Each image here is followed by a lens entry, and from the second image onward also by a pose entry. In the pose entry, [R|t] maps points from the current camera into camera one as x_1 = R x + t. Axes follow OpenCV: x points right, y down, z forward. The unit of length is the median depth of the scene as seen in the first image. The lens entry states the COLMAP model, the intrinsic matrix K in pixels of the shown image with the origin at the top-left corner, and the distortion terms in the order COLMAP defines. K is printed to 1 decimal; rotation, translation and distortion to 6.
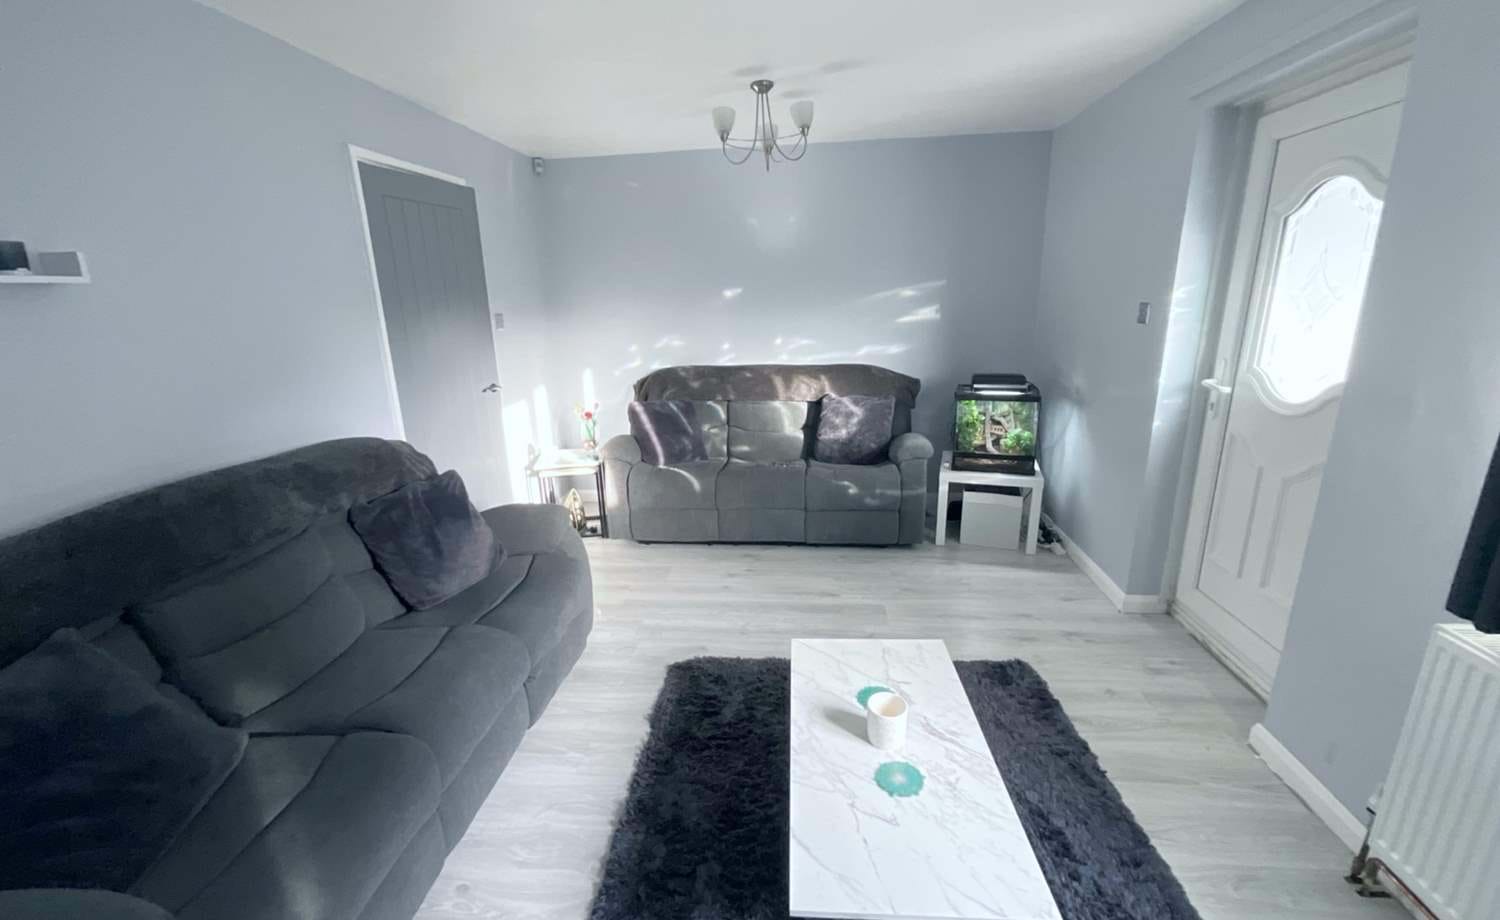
lens RADIAL K [[605.8, 0, 750.6], [0, 605.8, 460.8], [0, 0, 1]] dist [-0.001065, 0.000142]
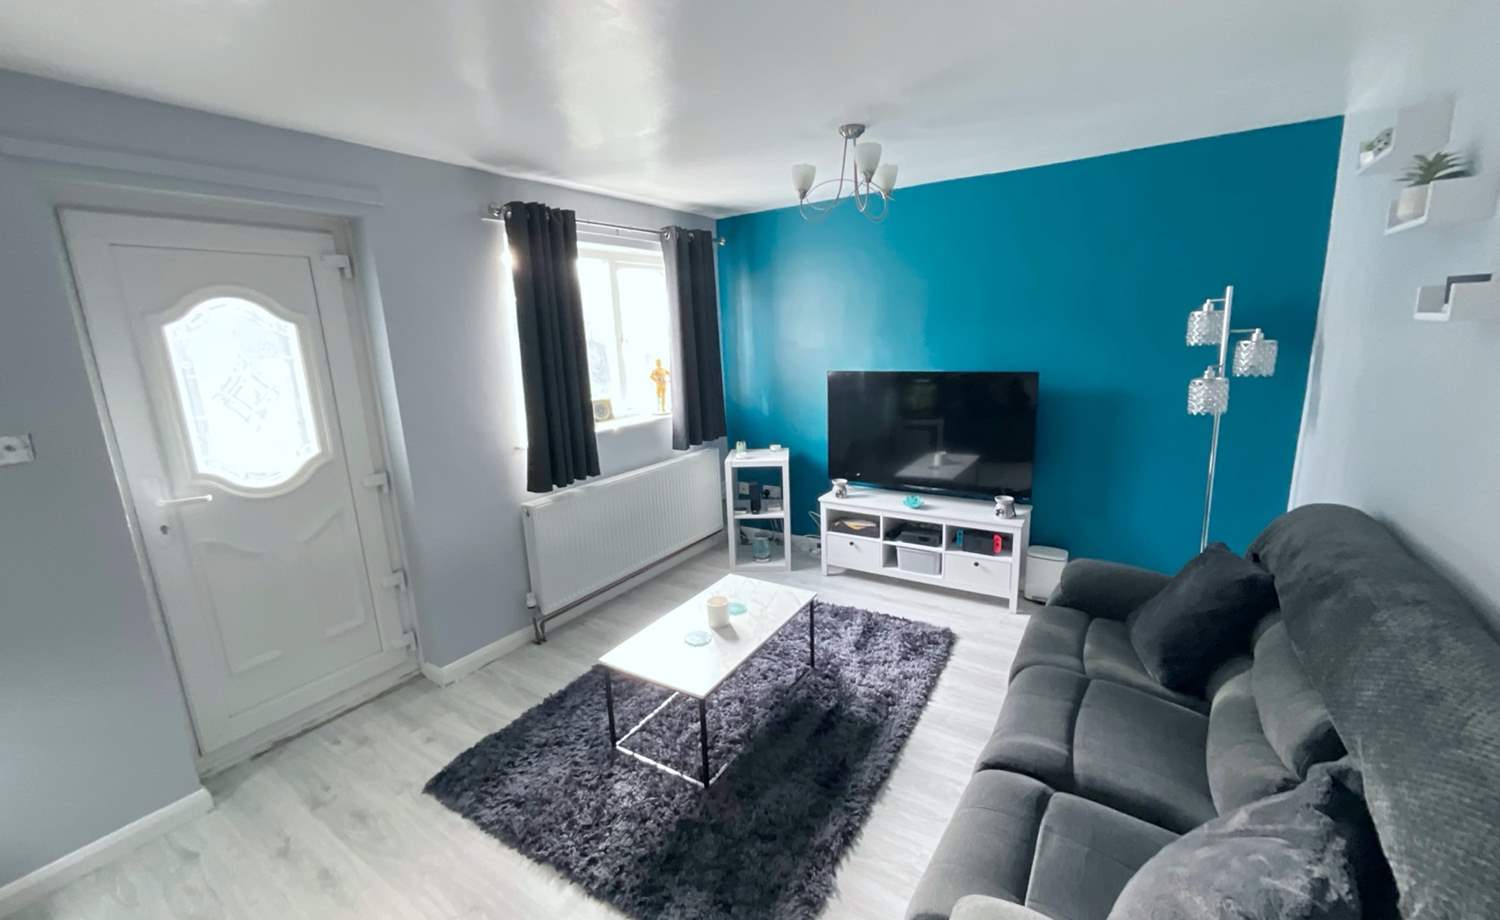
lens RADIAL K [[605.8, 0, 744.8], [0, 605.8, 457.8], [0, 0, 1]] dist [-0.001065, 0.000142]
pose [[-0.888643, -0.036200, 0.457168, -0.395171], [0.176007, 0.893616, 0.412882, -0.427997], [-0.423479, 0.447370, -0.787734, 1.394217]]
